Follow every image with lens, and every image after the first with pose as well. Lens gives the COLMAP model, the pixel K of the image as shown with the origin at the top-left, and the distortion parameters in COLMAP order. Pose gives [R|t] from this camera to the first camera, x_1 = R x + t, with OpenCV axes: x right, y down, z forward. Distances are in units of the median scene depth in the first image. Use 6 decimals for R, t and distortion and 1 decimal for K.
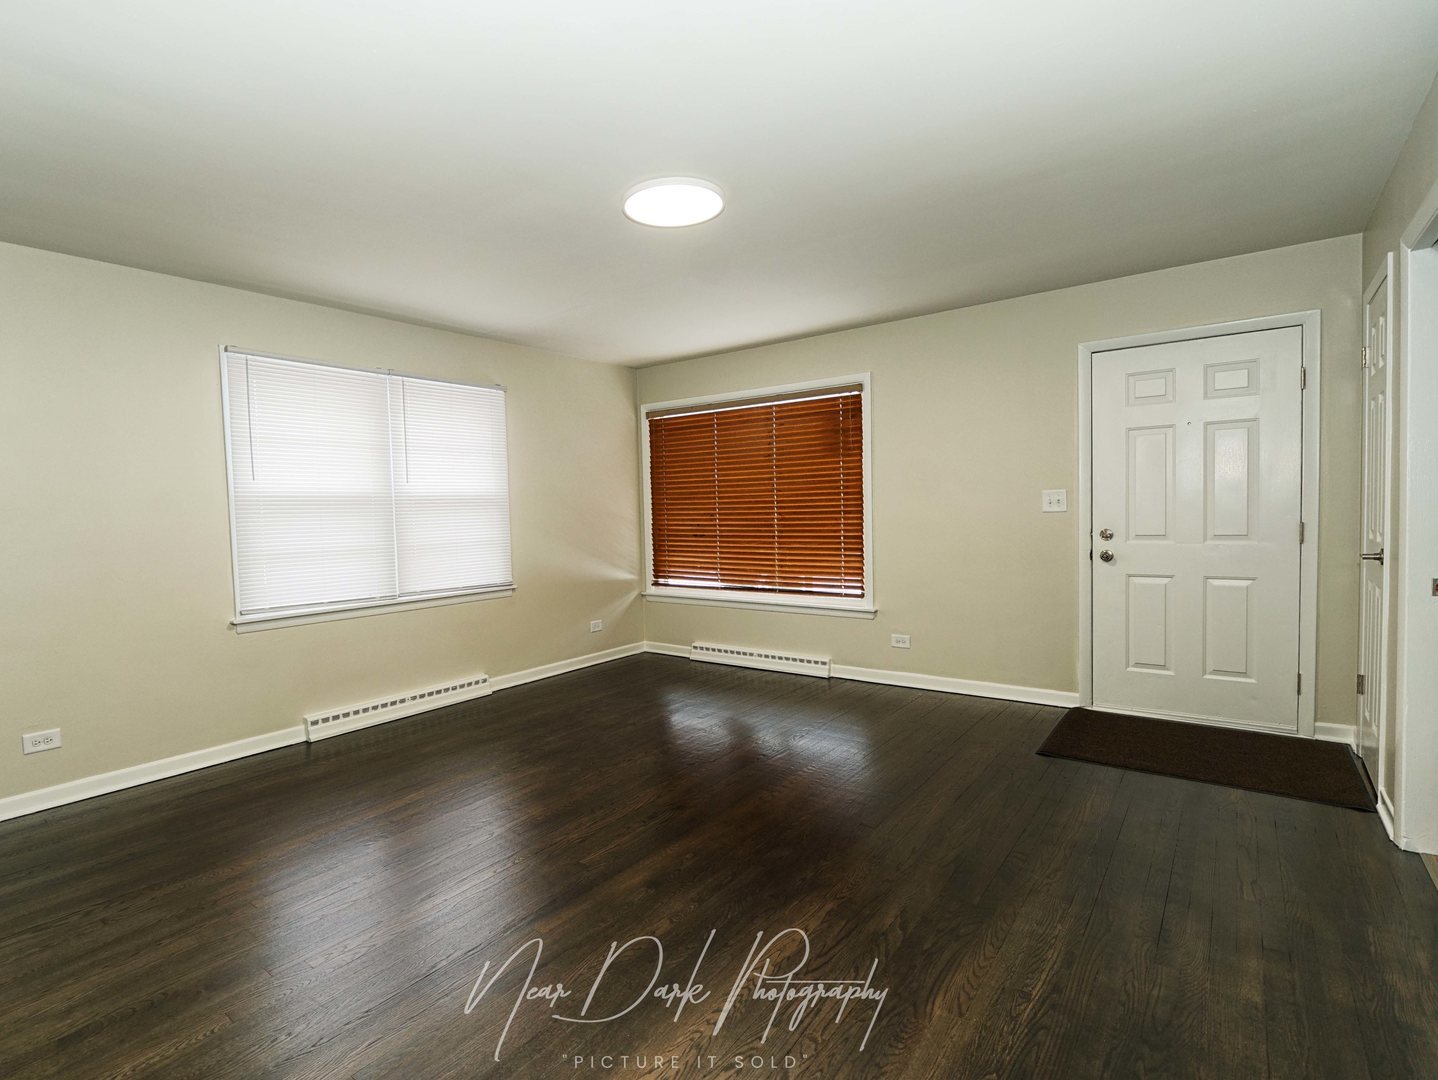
lens RADIAL K [[681.1, 0, 712.1], [0, 681.1, 540.1], [0, 0, 1]] dist [-0.033988, 0.000138]
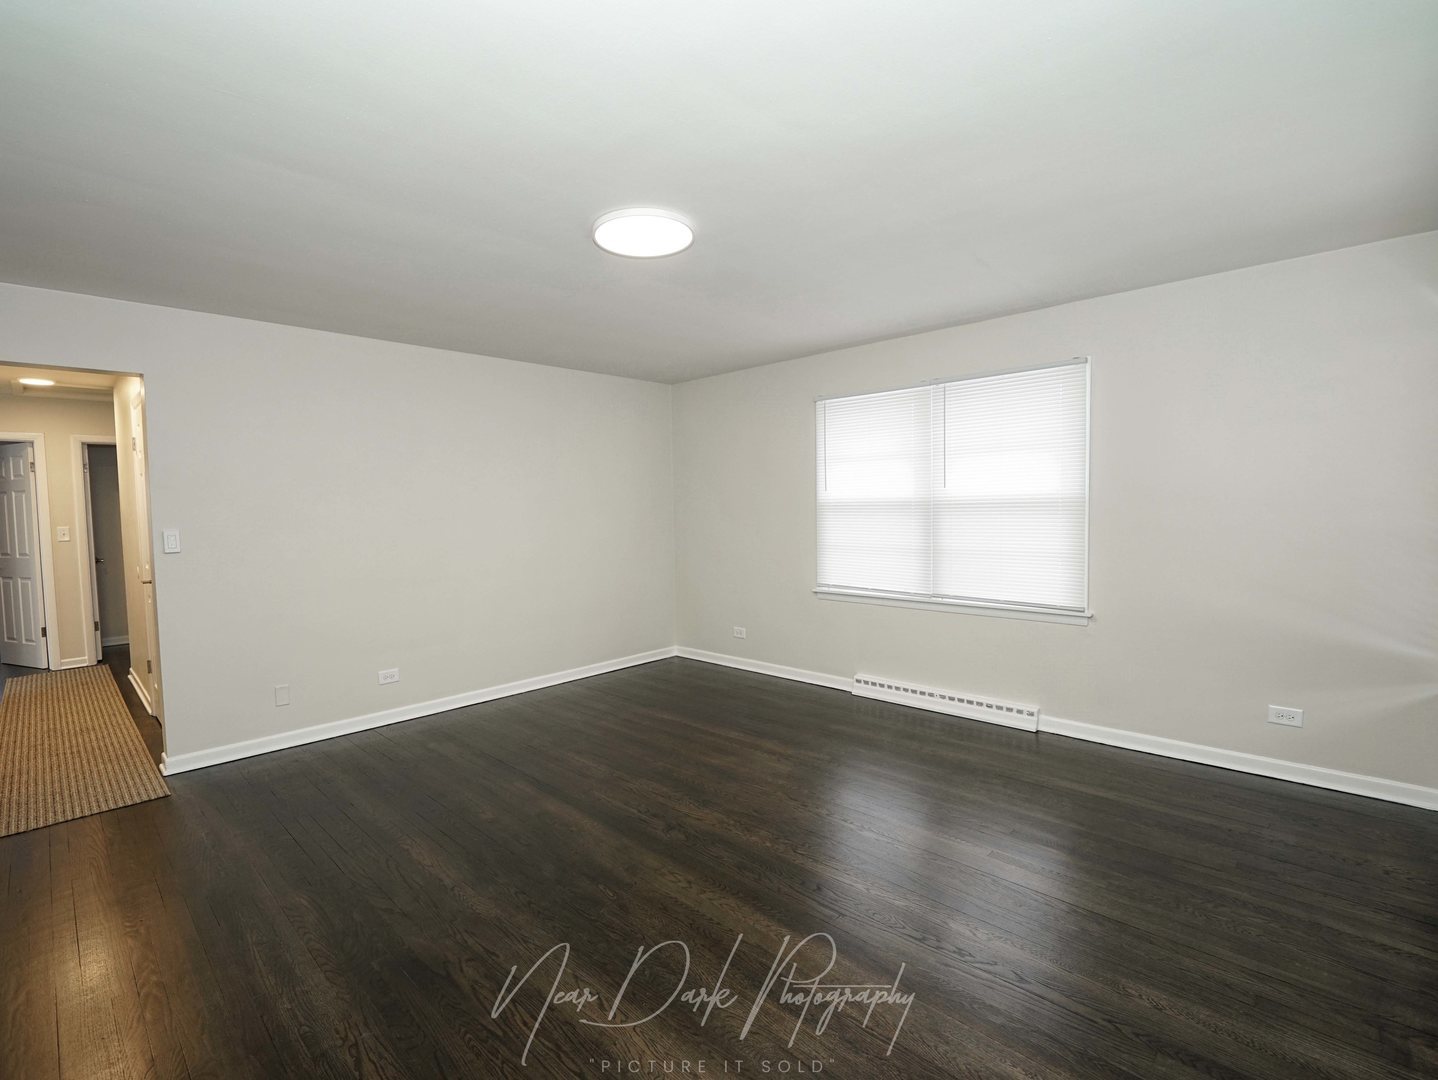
lens RADIAL K [[681.1, 0, 712.1], [0, 681.1, 540.1], [0, 0, 1]] dist [-0.033988, 0.000138]
pose [[-0.119075, 0.078534, -0.989775, 0.790333], [-0.026215, 0.996271, 0.082203, -0.104603], [0.992539, 0.035735, -0.116572, 1.003961]]
